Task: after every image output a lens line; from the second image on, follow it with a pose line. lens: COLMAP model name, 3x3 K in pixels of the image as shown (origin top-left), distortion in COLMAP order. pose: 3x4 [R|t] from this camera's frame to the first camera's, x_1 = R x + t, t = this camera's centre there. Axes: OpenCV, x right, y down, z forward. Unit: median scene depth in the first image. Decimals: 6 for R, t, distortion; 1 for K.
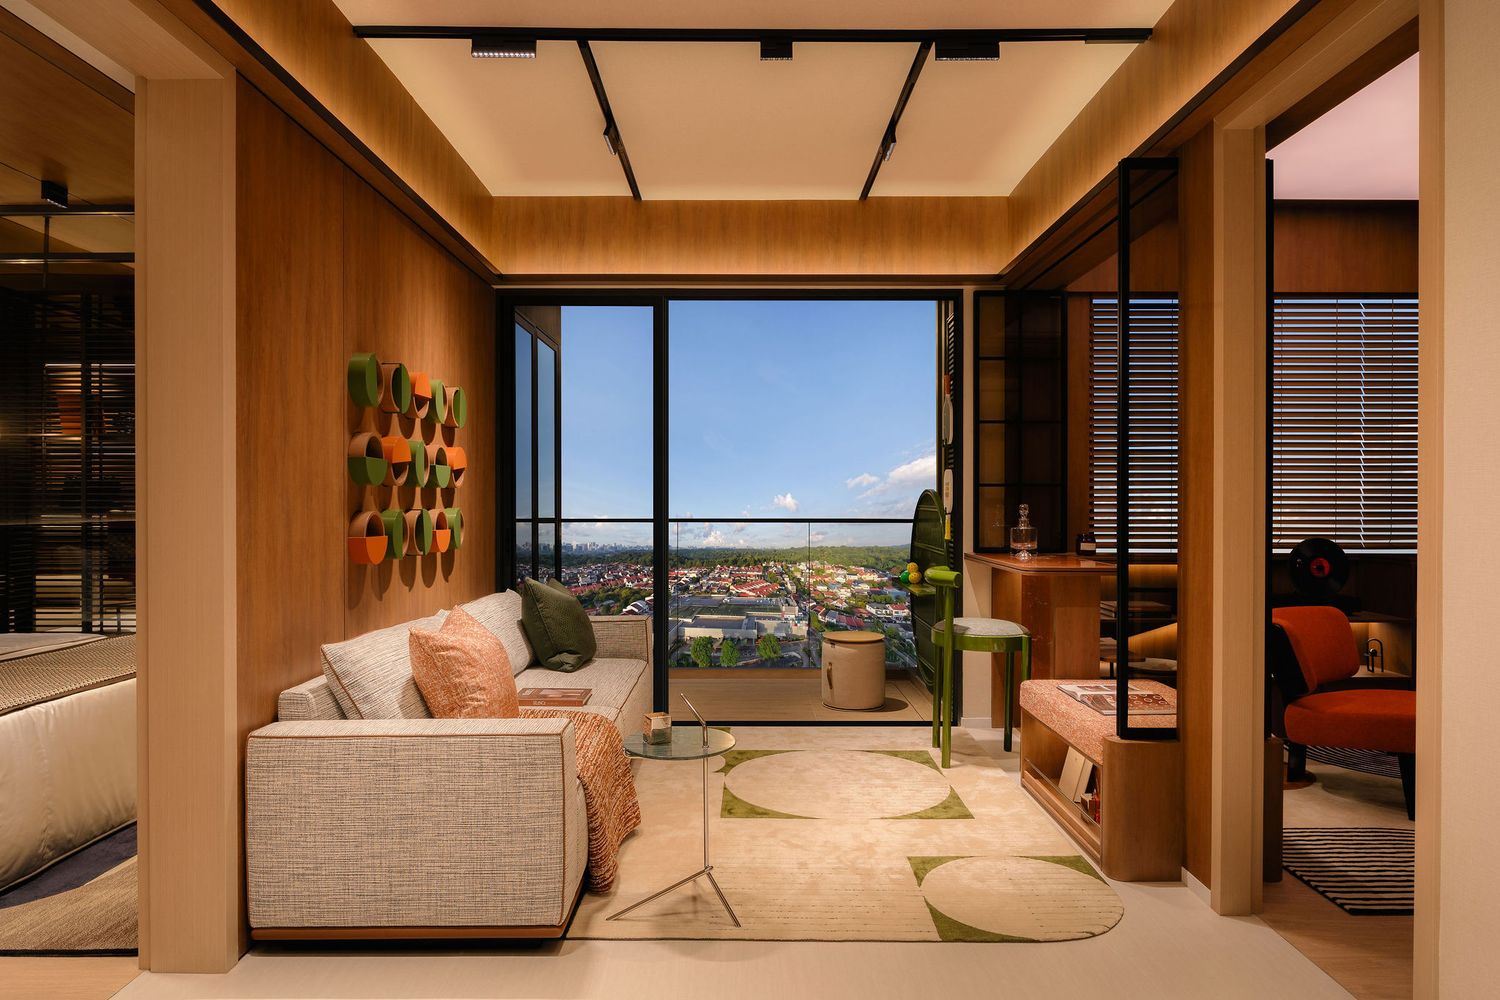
lens RADIAL K [[935.4, 0, 738.4], [0, 935.4, 502.1], [0, 0, 1]] dist [0.024172, -0.000883]
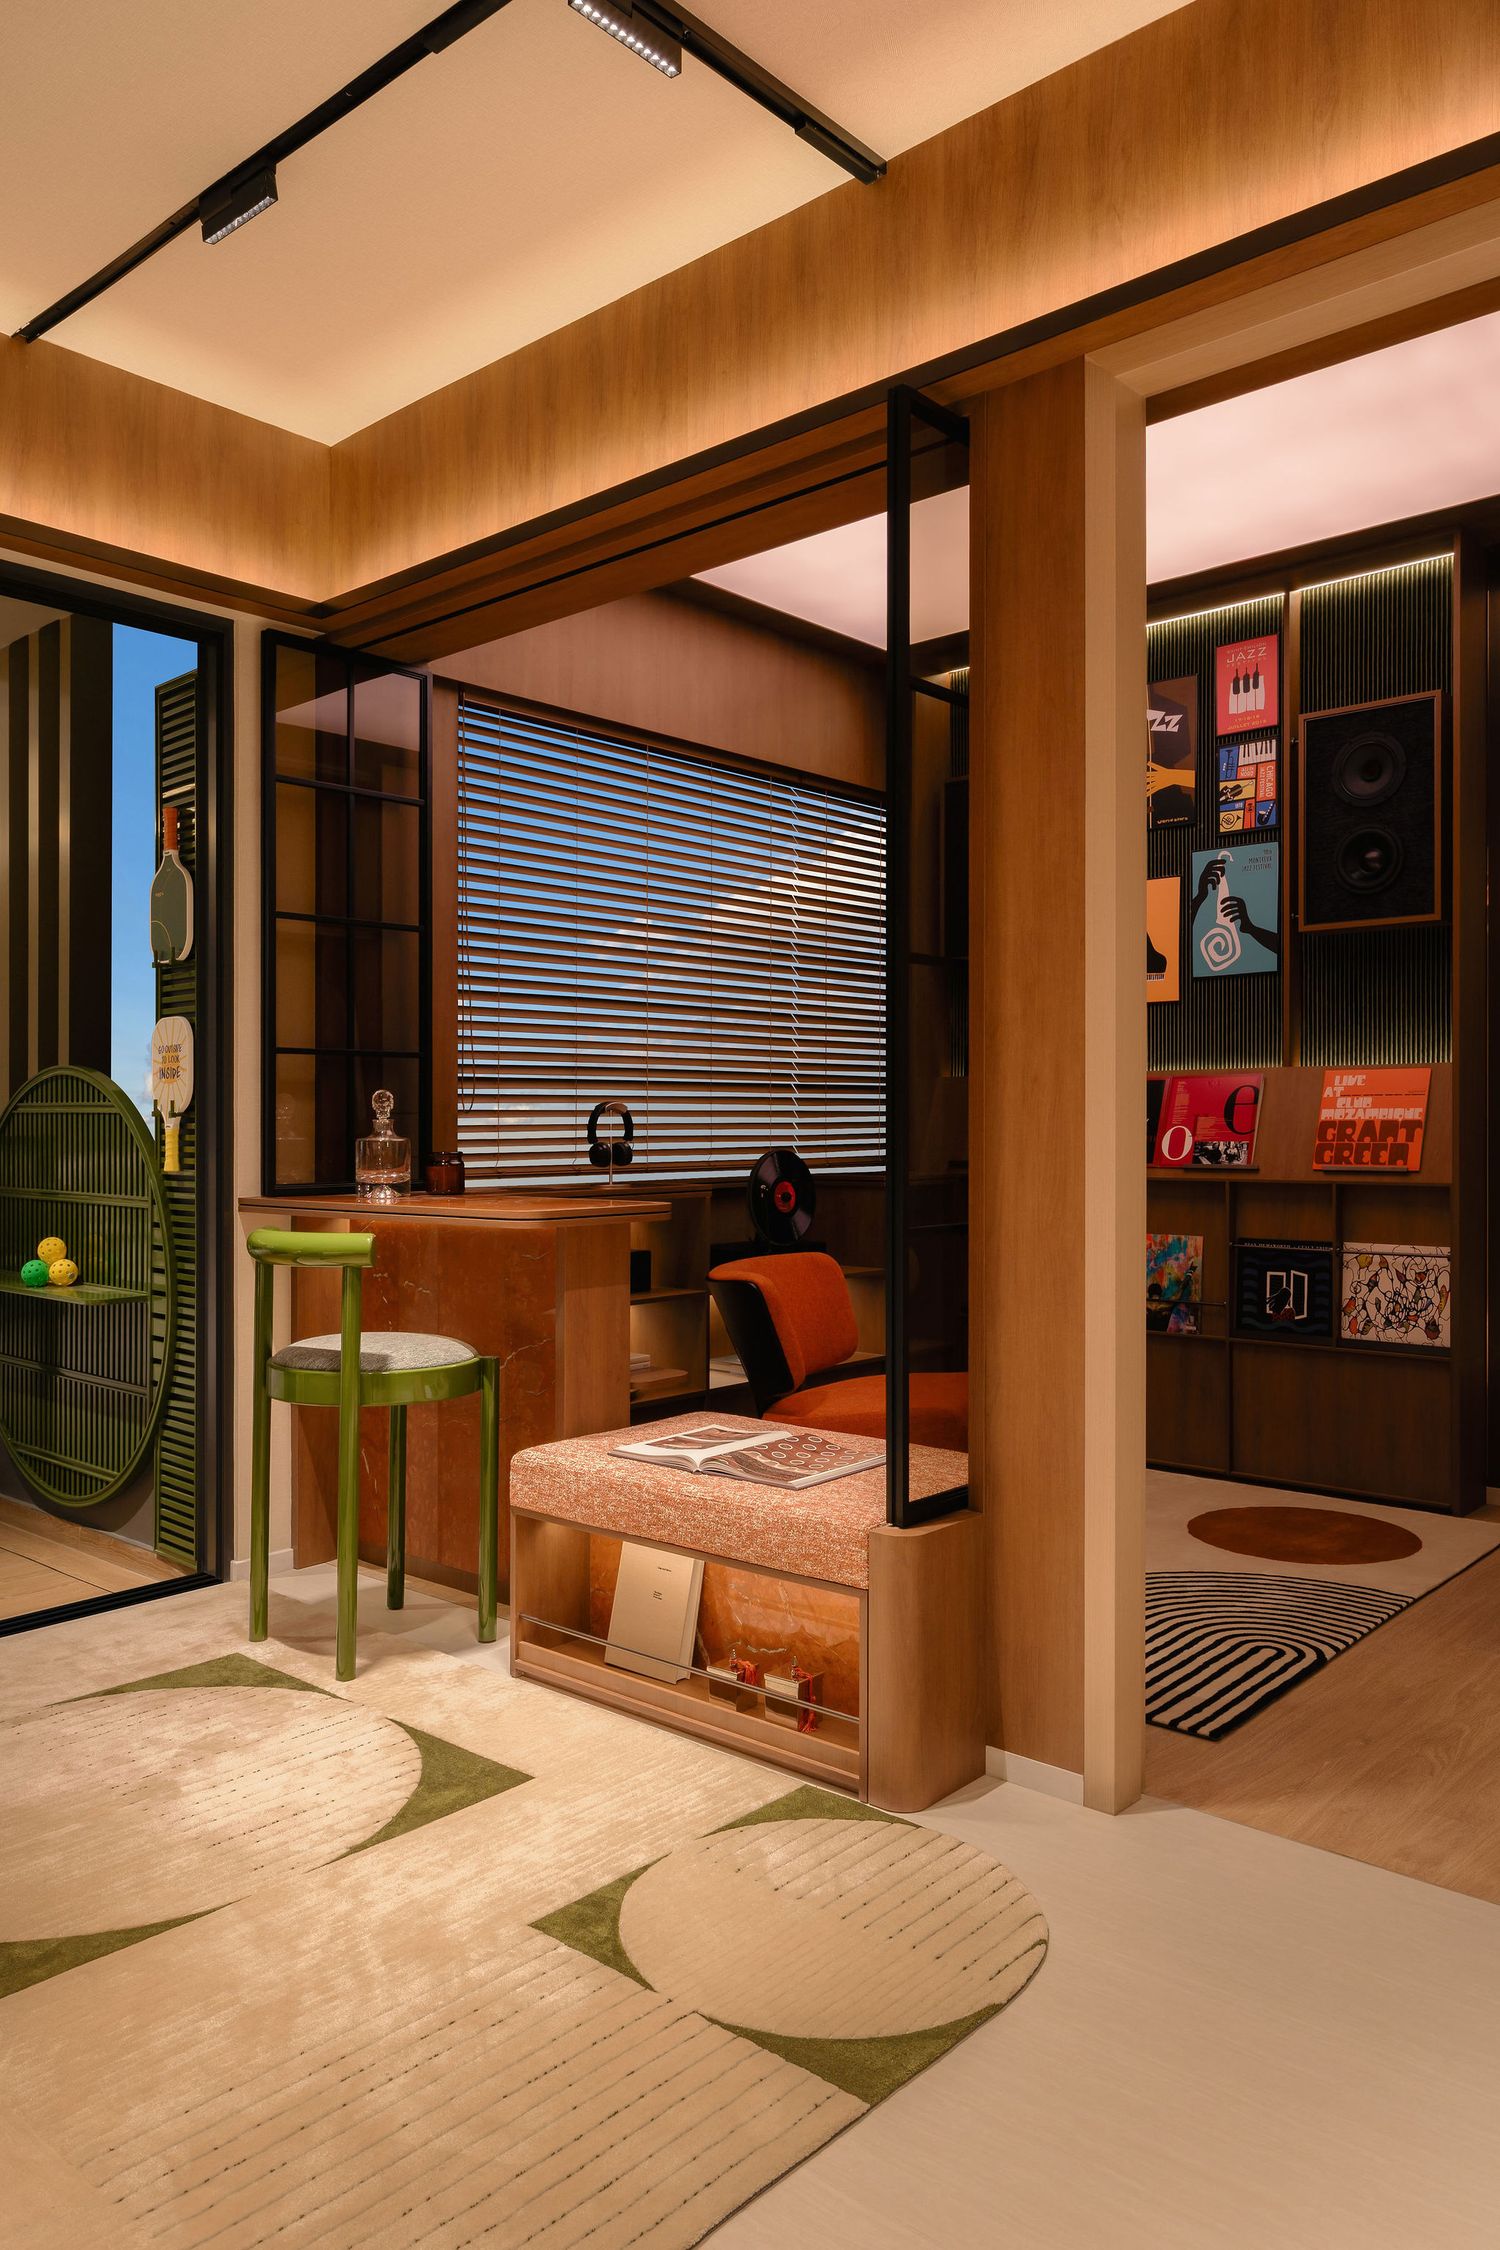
lens RADIAL K [[1577.7, 0, 729.1], [0, 1577.7, 1115.9], [0, 0, 1]] dist [0.029904, -0.000623]
pose [[0.660324, 0.002562, 0.750977, -0.200077], [0.006702, 0.999934, -0.009304, 0.025405], [-0.750951, 0.011177, 0.660263, 0.342426]]
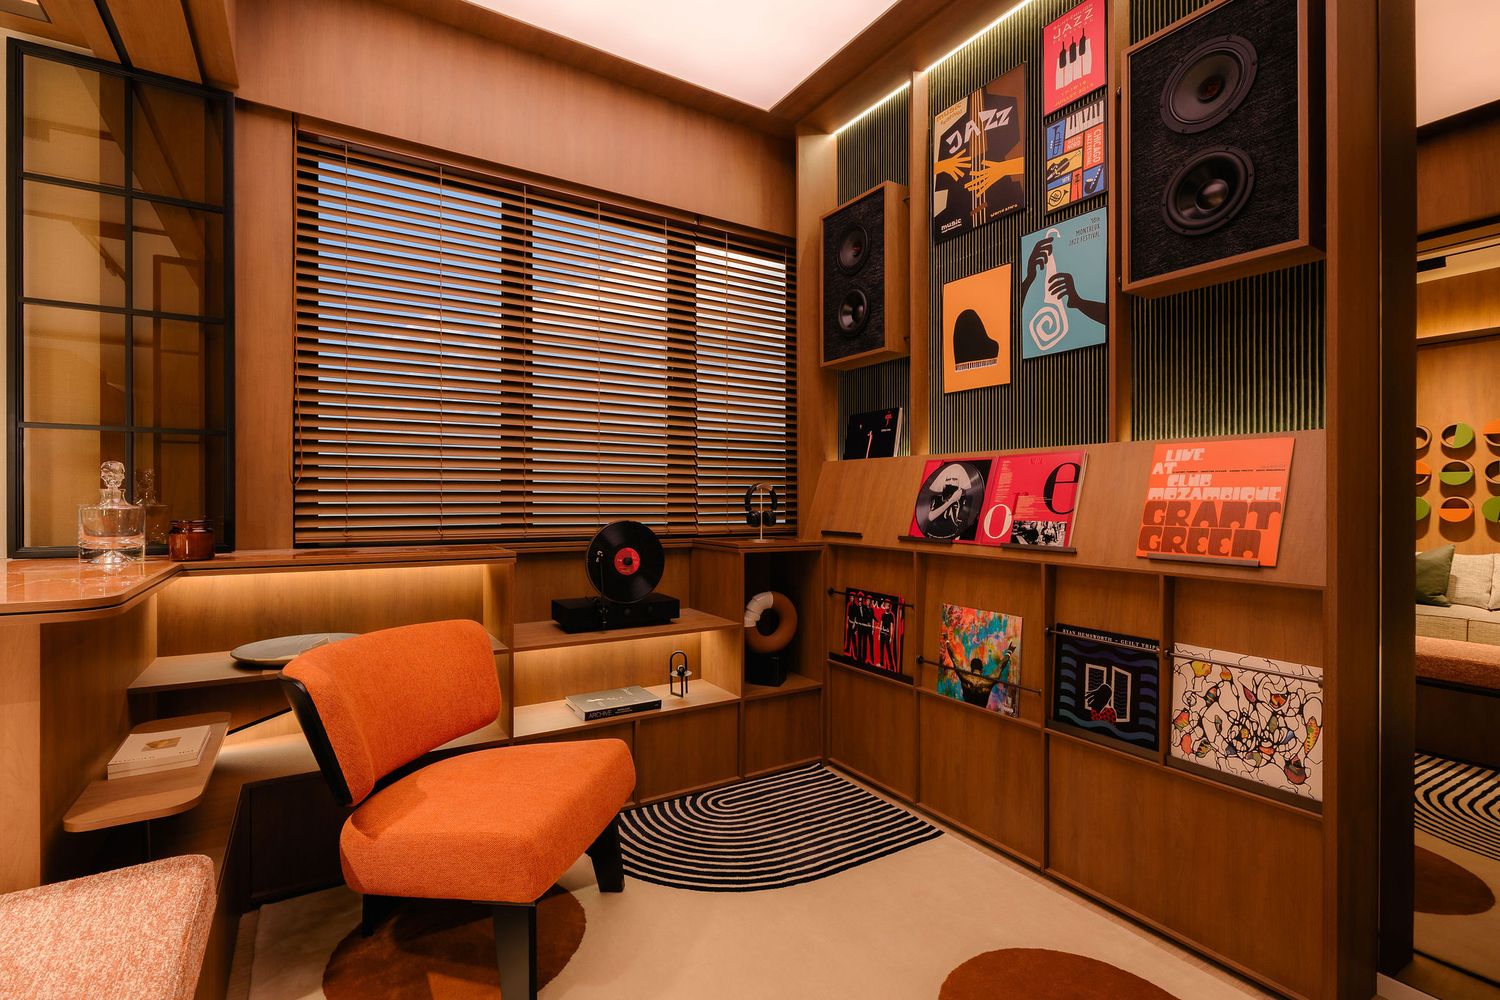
lens RADIAL K [[671.9, 0, 736.0], [0, 671.9, 484.4], [0, 0, 1]] dist [0.001365, 0.000311]
pose [[0.851855, 0.017063, 0.523500, 0.422163], [-0.006138, 0.999726, -0.022597, 0.022180], [-0.523742, 0.016036, 0.851726, 0.528181]]
